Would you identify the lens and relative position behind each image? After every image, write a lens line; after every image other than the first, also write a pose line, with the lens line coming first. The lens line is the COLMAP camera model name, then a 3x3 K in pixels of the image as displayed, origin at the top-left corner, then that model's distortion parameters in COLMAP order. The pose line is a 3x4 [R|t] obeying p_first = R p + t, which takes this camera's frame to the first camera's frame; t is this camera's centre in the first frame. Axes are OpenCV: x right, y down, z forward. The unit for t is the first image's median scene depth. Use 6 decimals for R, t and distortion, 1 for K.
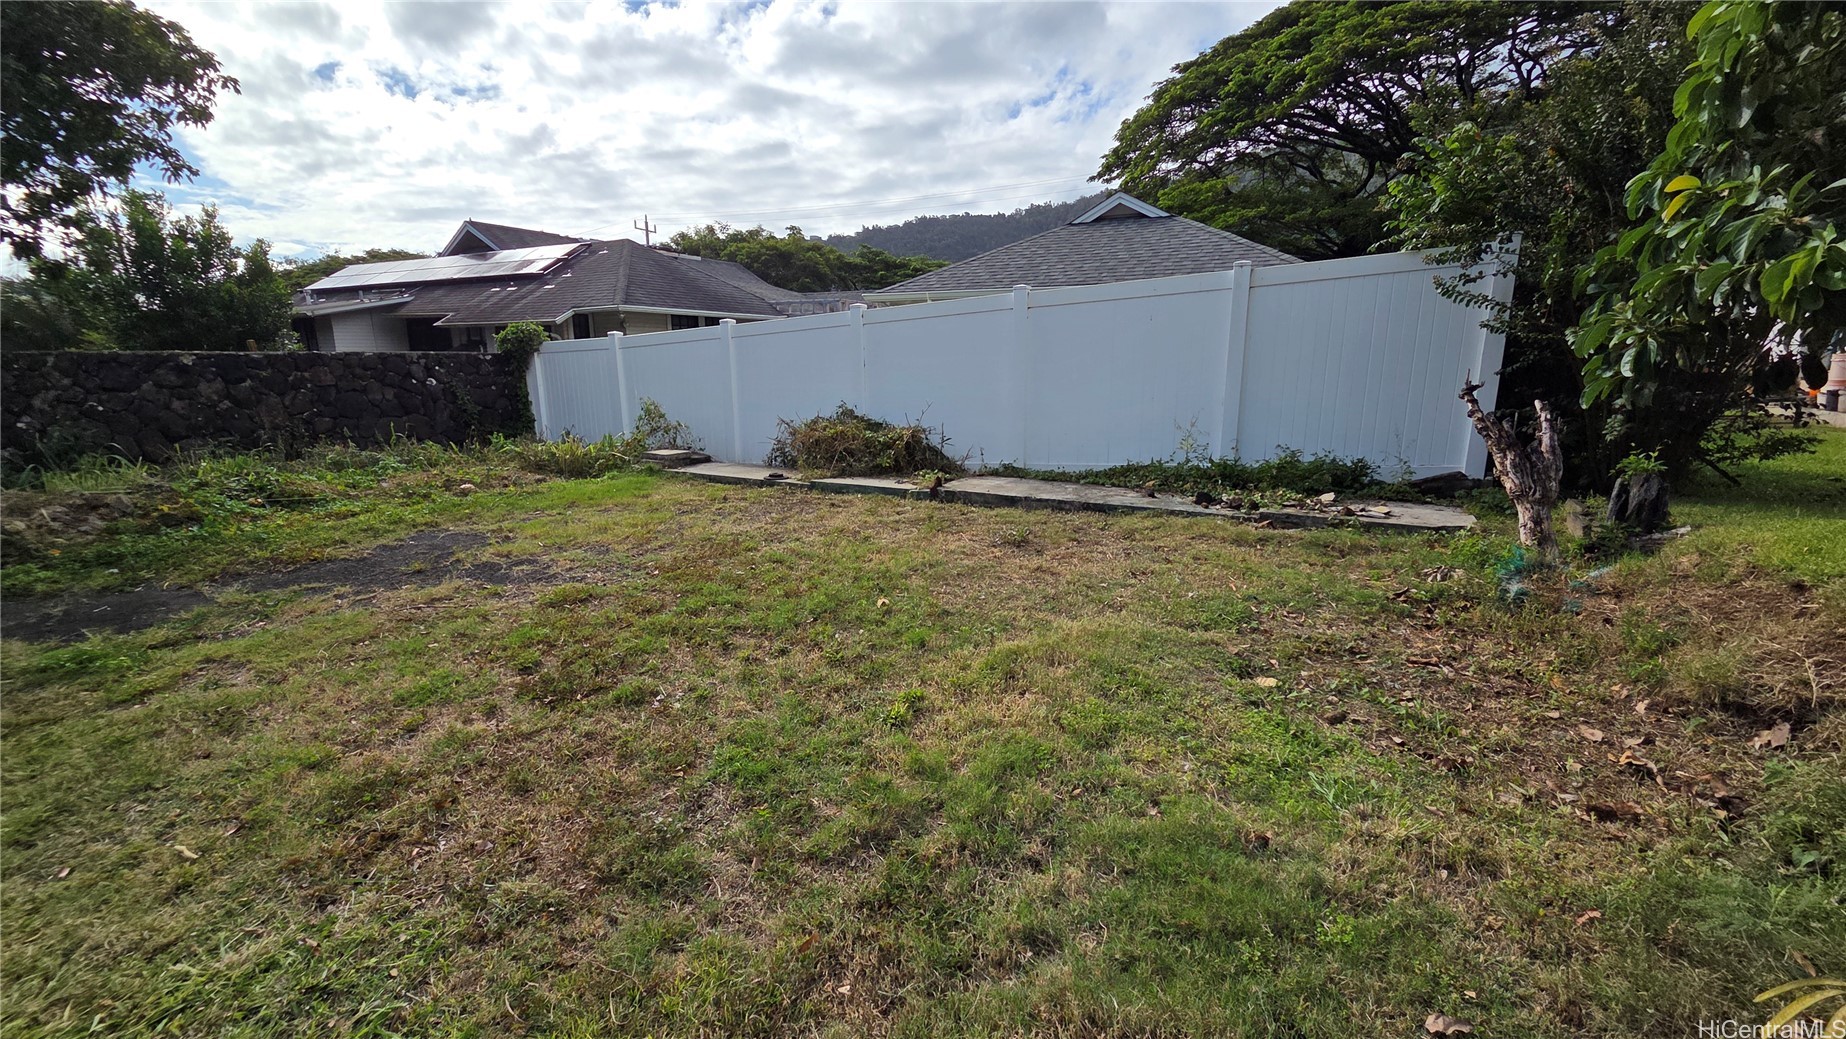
lens RADIAL K [[756.8, 0, 928.7], [0, 756.8, 519.5], [0, 0, 1]] dist [0.002703, -0.000079]
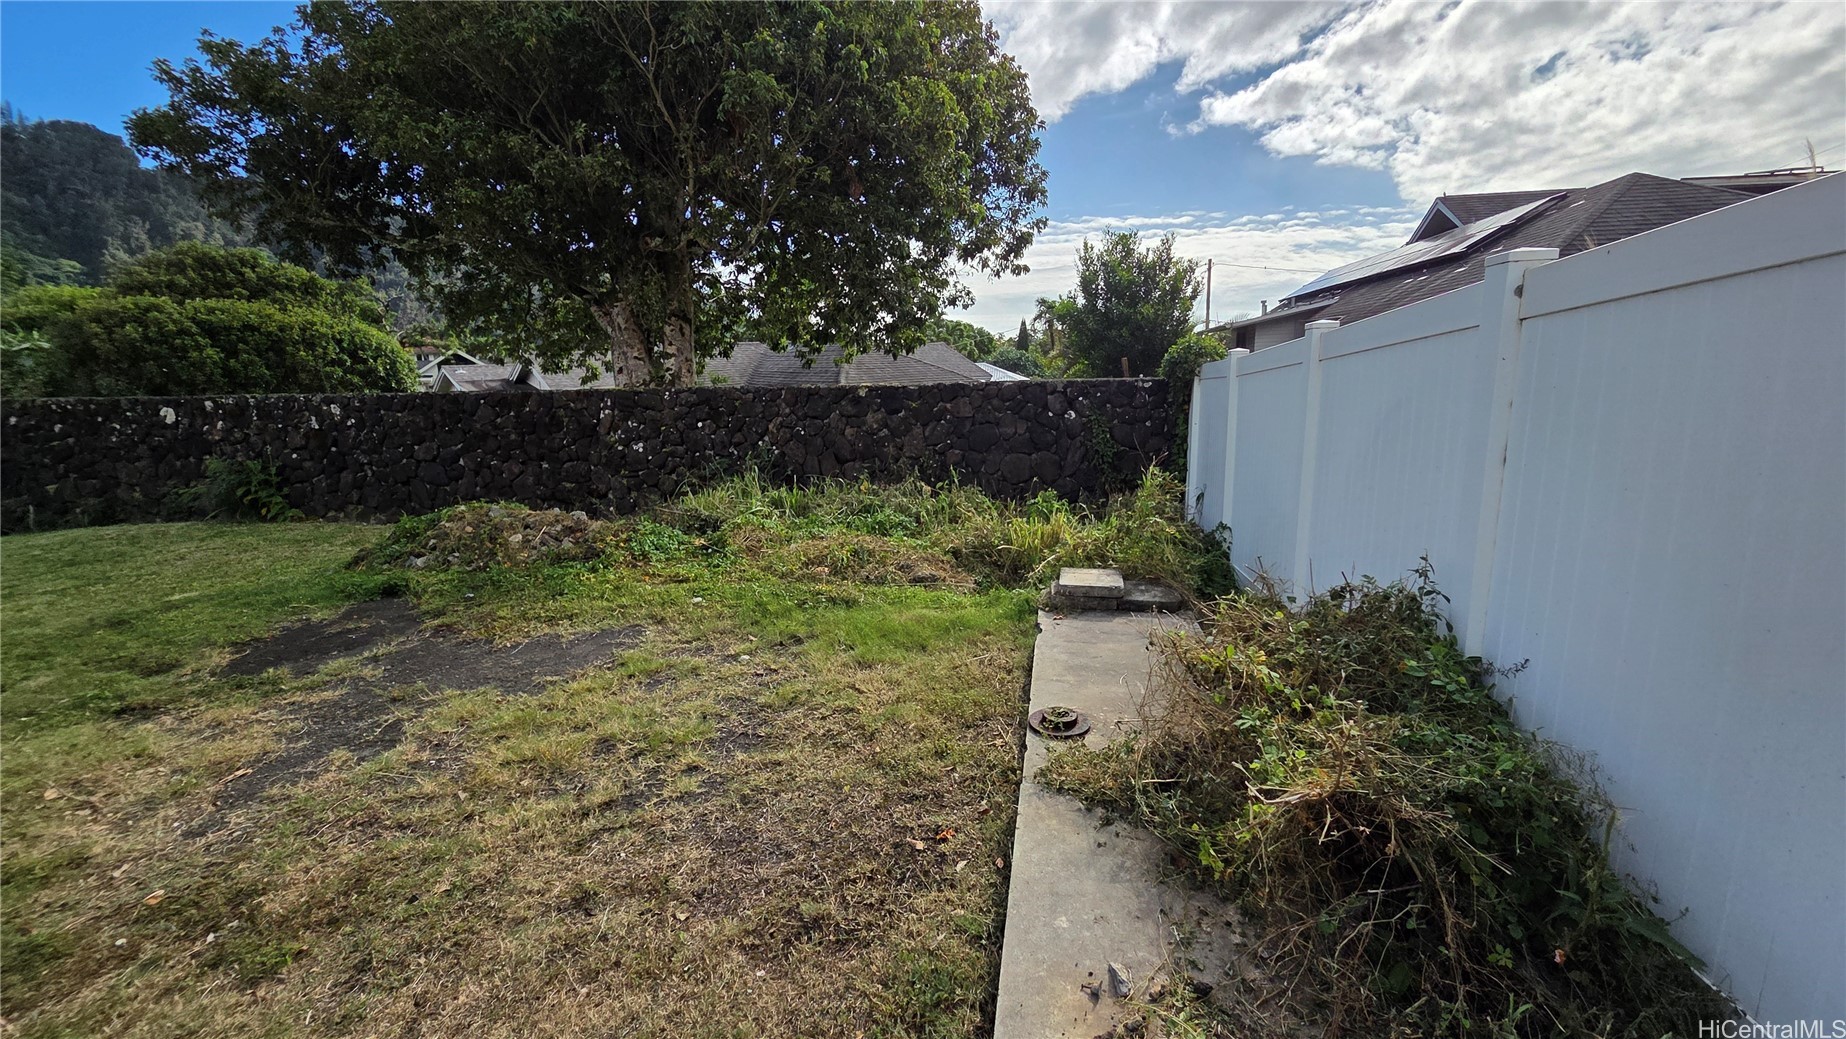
lens RADIAL K [[792.6, 0, 923.0], [0, 792.6, 519.5], [0, 0, 1]] dist [0.000485, -0.000146]
pose [[0.316509, 0.170245, -0.933187, 0.150461], [-0.176840, 0.977107, 0.118279, -0.157333], [0.931960, 0.127589, 0.339369, 0.617163]]
